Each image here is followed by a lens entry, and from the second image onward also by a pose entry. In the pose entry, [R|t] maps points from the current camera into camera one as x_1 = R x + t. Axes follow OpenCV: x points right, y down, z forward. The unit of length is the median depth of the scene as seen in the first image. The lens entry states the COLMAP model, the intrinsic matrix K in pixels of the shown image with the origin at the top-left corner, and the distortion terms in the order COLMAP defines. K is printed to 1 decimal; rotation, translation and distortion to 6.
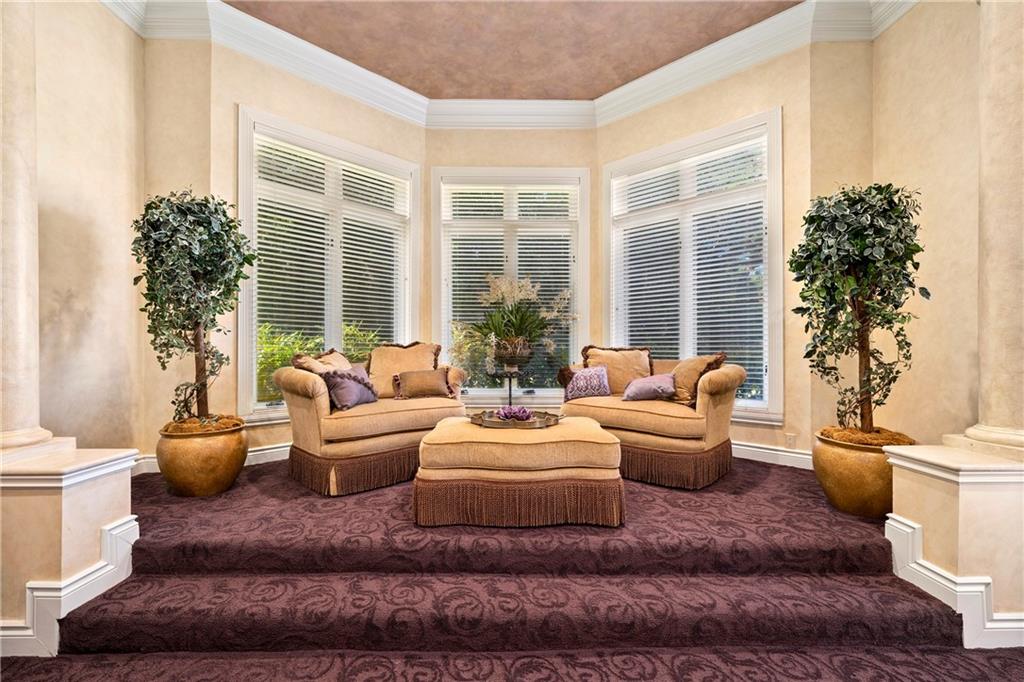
lens RADIAL K [[473.9, 0, 512.0], [0, 473.9, 341.0], [0, 0, 1]] dist [0.000614, 0.000069]
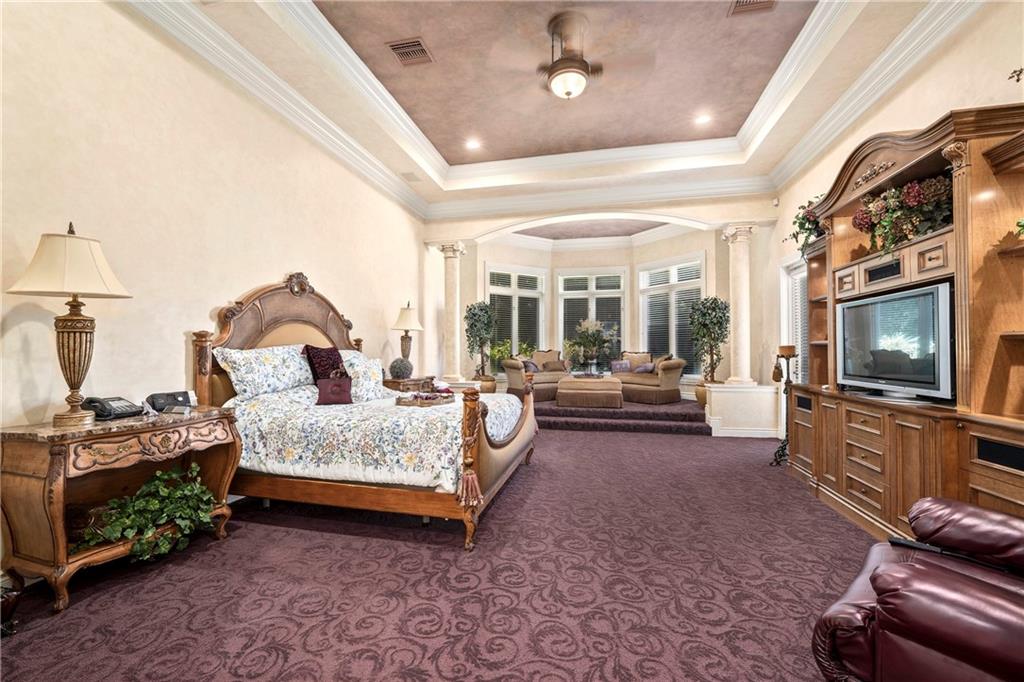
lens RADIAL K [[413.4, 0, 512.0], [0, 413.4, 341.0], [0, 0, 1]] dist [0.000282, 0.000003]
pose [[0.974506, -0.006001, -0.224282, 0.070652], [0.005031, 0.999975, -0.004896, -0.029541], [0.224306, 0.003642, 0.974512, -0.959484]]
